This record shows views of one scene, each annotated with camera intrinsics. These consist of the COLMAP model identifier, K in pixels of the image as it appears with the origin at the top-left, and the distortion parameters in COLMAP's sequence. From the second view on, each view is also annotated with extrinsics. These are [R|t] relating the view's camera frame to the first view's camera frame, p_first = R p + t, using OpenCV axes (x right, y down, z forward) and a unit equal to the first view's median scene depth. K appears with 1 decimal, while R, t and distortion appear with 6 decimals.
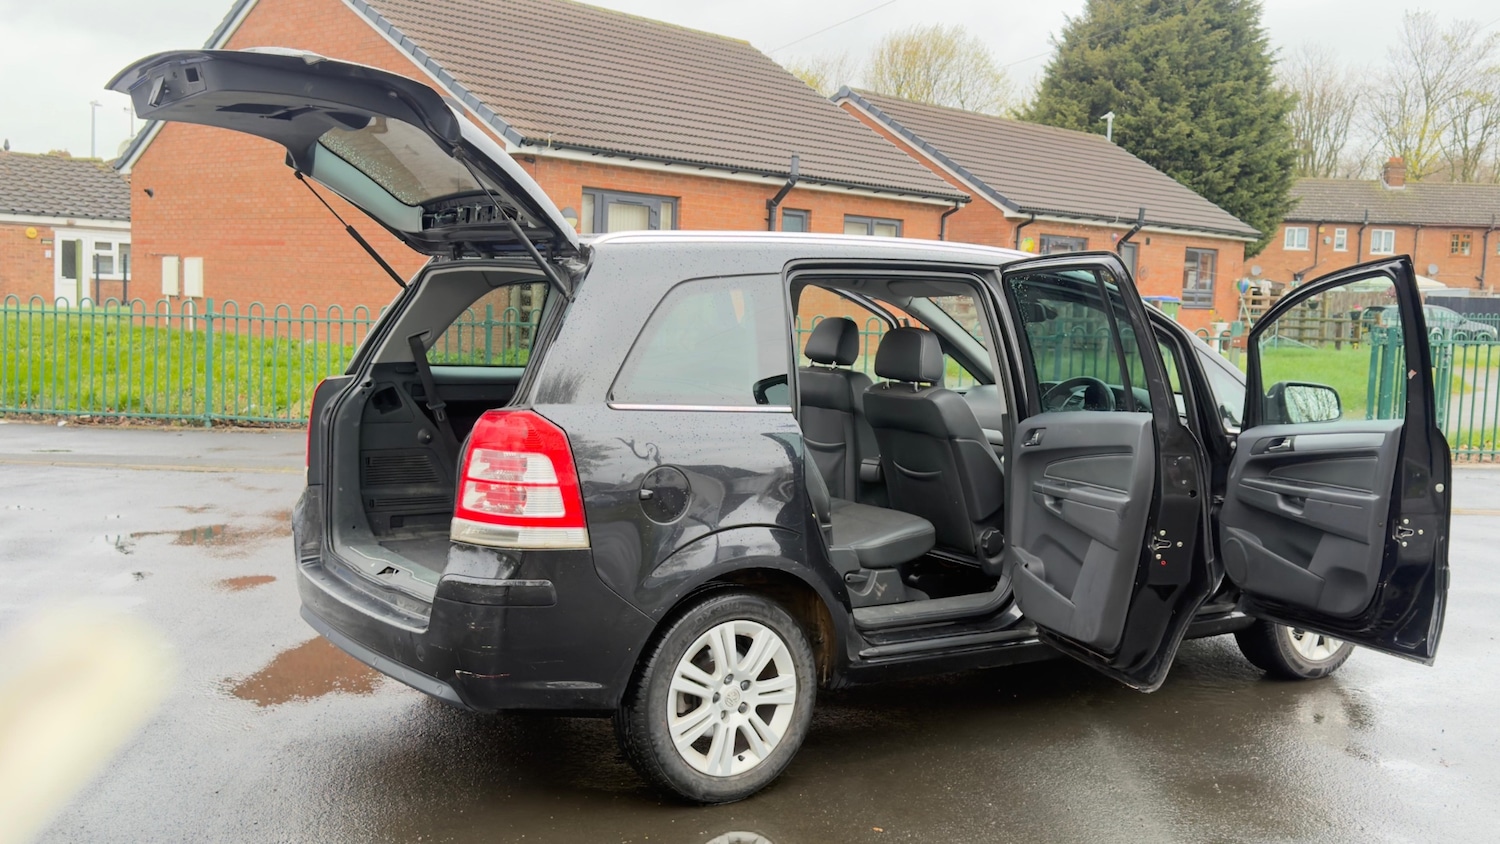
lens RADIAL K [[1453.4, 0, 743.7], [0, 1453.4, 404.4], [0, 0, 1]] dist [0.069297, 0.000000]
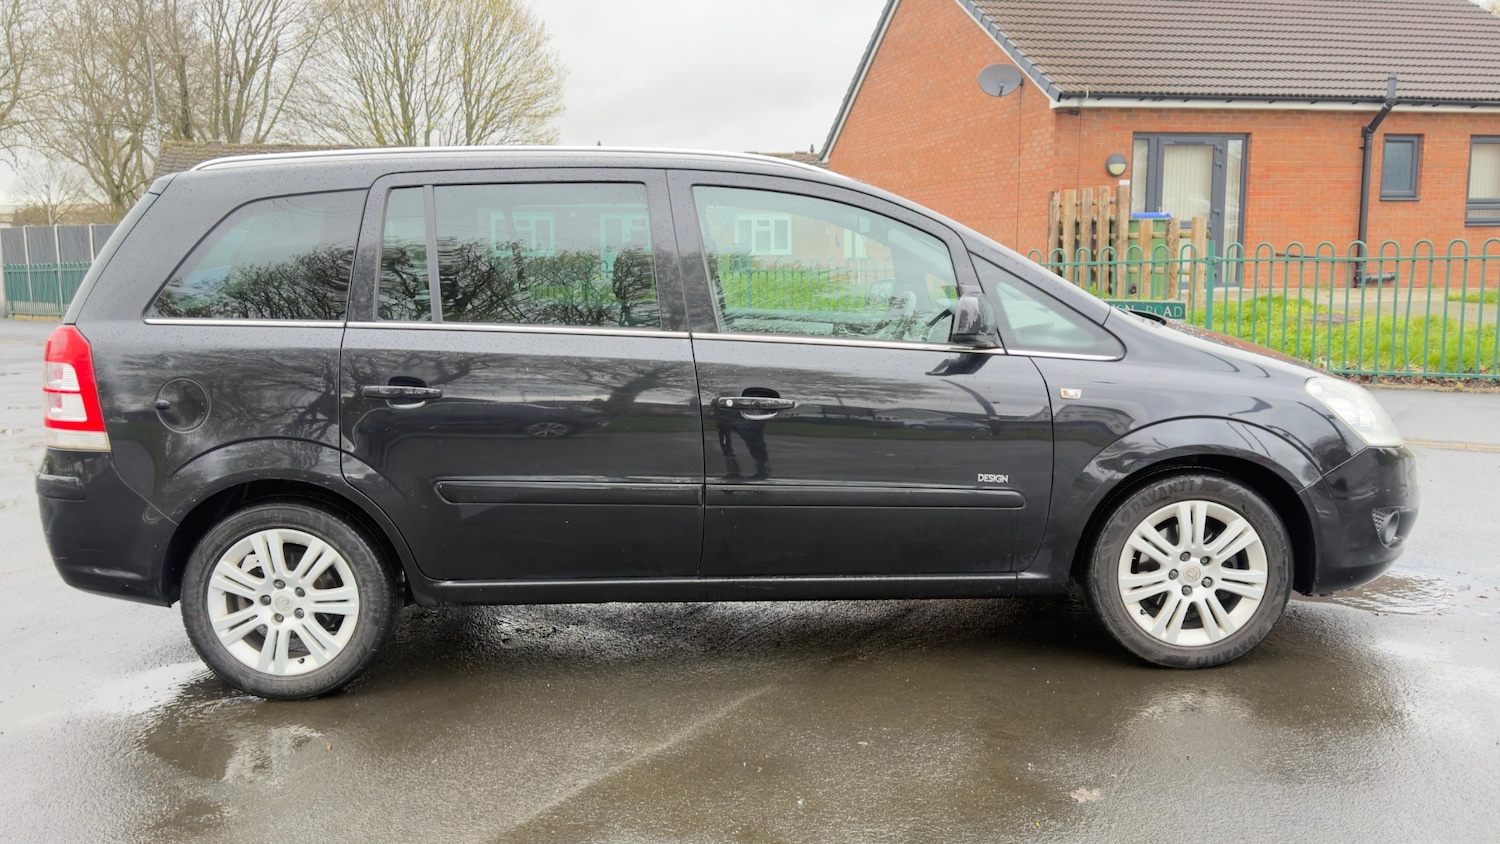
lens RADIAL K [[1234.8, 0, 758.3], [0, 1234.8, 420.0], [0, 0, 1]] dist [0.038626, -0.046965]
pose [[0.834290, 0.029207, -0.550552, 0.606680], [0.003051, 0.998336, 0.057587, 0.017448], [0.551318, -0.049724, 0.832812, 0.365225]]
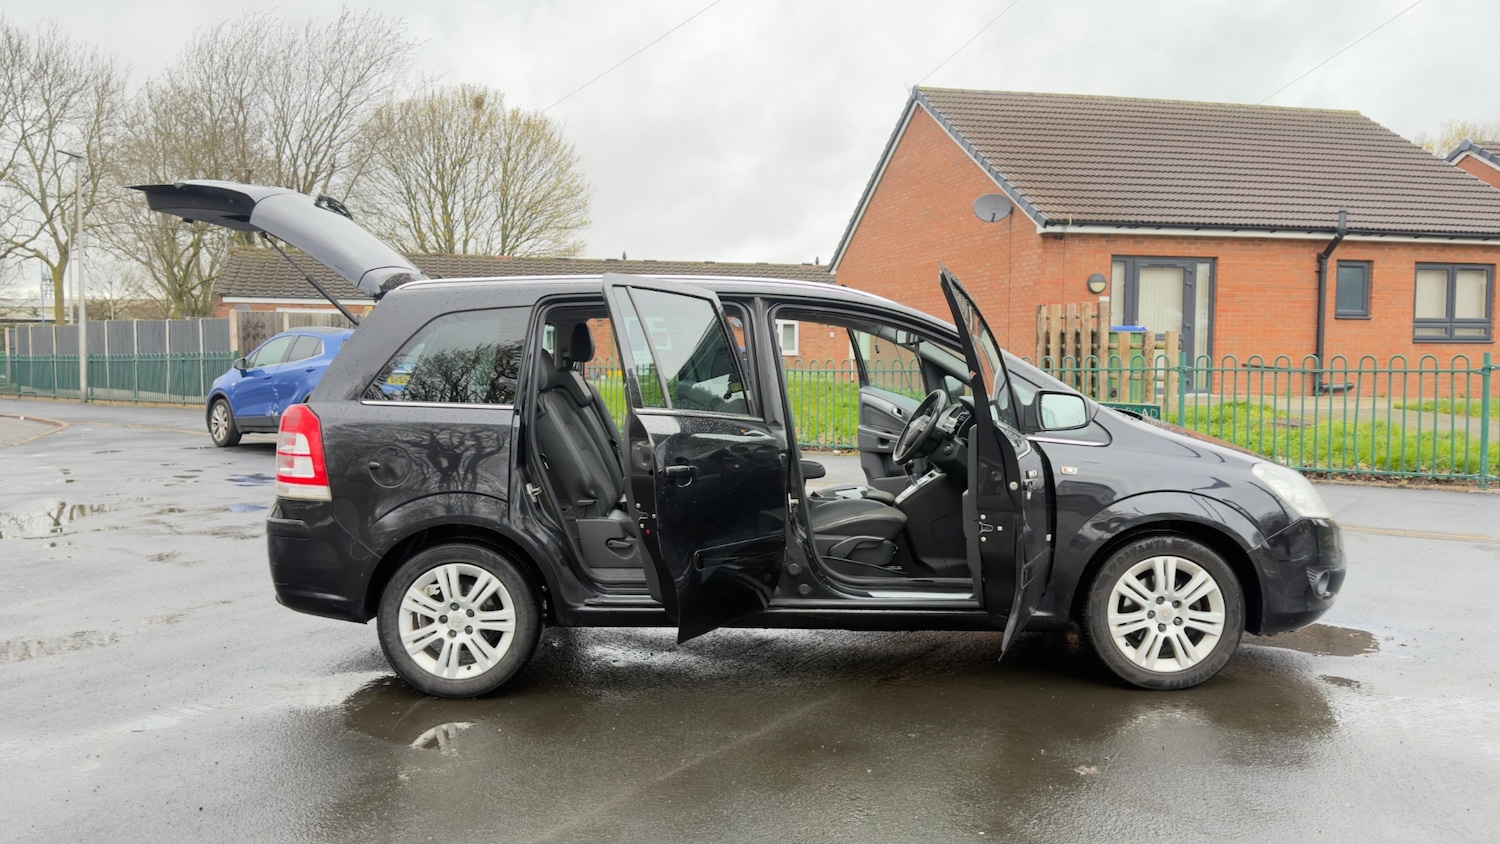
lens RADIAL K [[1160.4, 0, 734.7], [0, 1160.4, 398.5], [0, 0, 1]] dist [0.041997, -0.065079]
pose [[0.822728, -0.008526, -0.568371, 0.652077], [-0.015856, 0.999154, -0.037940, 0.026602], [0.568214, 0.040227, 0.821897, 0.203928]]
